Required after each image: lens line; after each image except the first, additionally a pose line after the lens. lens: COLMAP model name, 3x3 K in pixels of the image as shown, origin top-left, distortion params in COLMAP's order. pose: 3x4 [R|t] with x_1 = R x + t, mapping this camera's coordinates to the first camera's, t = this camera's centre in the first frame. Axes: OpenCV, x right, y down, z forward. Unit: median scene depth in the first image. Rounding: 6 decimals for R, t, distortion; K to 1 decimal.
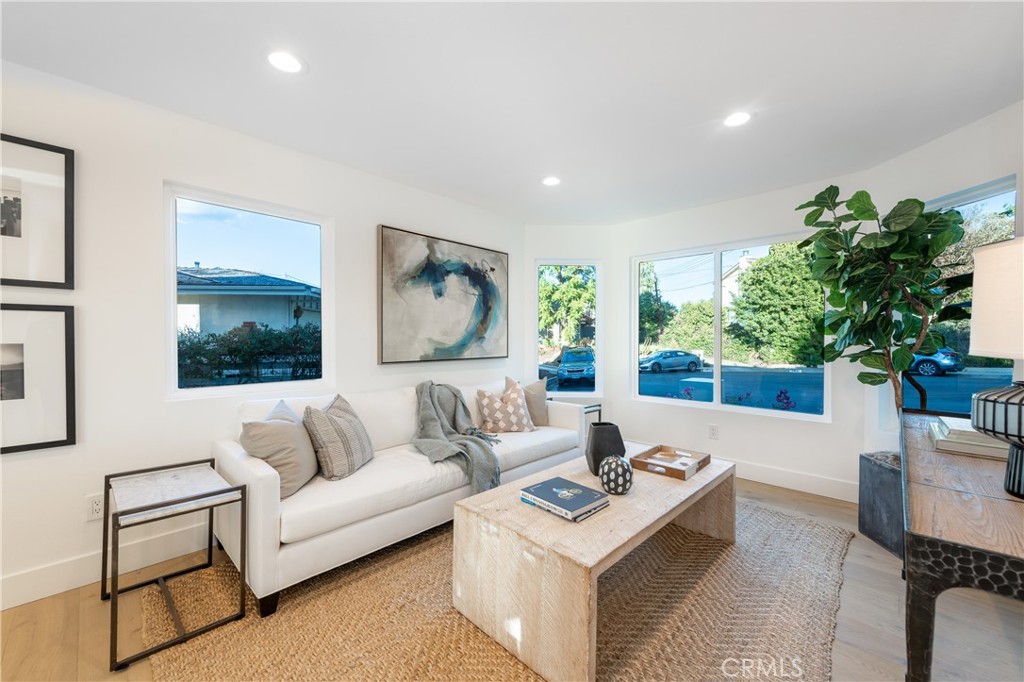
lens RADIAL K [[402.7, 0, 511.8], [0, 402.7, 340.2], [0, 0, 1]] dist [0.009992, -0.001295]
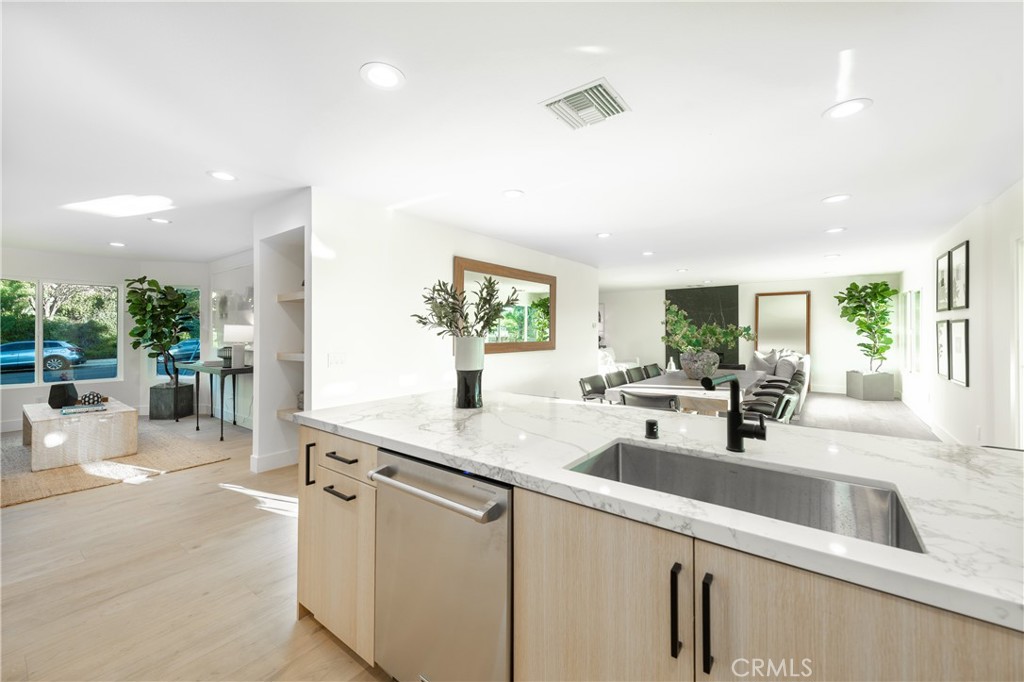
lens RADIAL K [[402.7, 0, 513.3], [0, 402.7, 334.1], [0, 0, 1]] dist [0.009992, -0.001295]
pose [[-0.125847, 0.004854, 0.992038, -1.784510], [0.003502, 0.999984, -0.004449, -0.012815], [-0.992043, 0.002915, -0.125862, -0.828336]]
